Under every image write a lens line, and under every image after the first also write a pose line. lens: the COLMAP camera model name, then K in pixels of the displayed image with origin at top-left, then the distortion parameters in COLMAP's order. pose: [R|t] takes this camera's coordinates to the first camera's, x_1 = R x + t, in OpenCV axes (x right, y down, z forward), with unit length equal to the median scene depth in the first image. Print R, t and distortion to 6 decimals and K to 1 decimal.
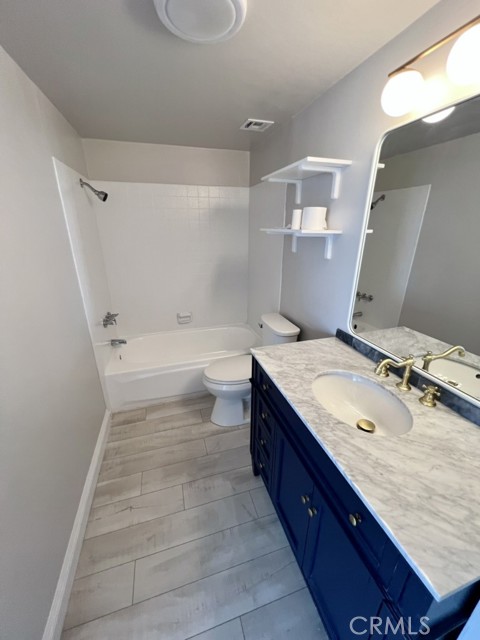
lens RADIAL K [[254.9, 0, 240.7], [0, 254.9, 320.6], [0, 0, 1]] dist [-0.001751, 0.000910]
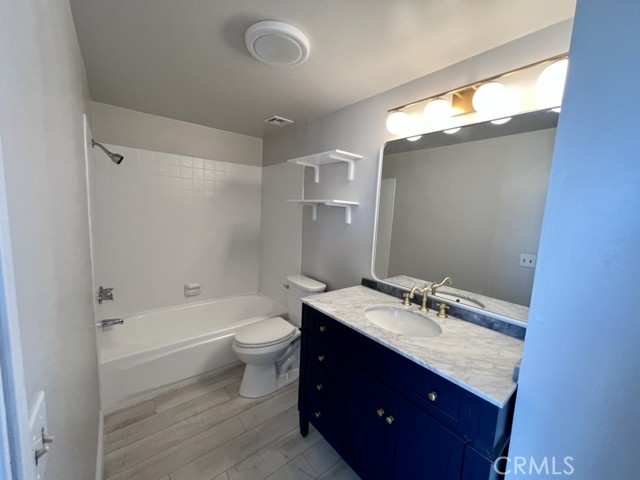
lens RADIAL K [[254.9, 0, 320.7], [0, 254.9, 240.2], [0, 0, 1]] dist [-0.001751, 0.000910]
pose [[0.925915, -0.004058, 0.377710, -0.230874], [0.088646, 0.974351, -0.206837, 0.077189], [-0.367183, 0.224996, 0.902526, -0.070089]]
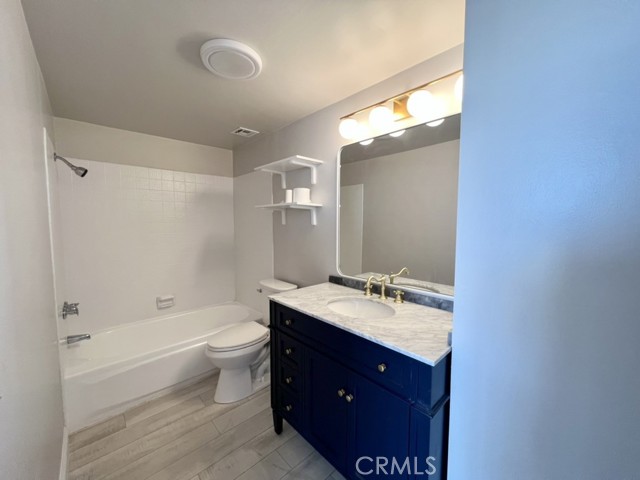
lens RADIAL K [[254.9, 0, 320.7], [0, 254.9, 240.2], [0, 0, 1]] dist [-0.001751, 0.000910]
pose [[0.898445, -0.034170, 0.437755, -0.187627], [0.155423, 0.957169, -0.244275, 0.144182], [-0.410658, 0.287505, 0.865275, -0.131620]]
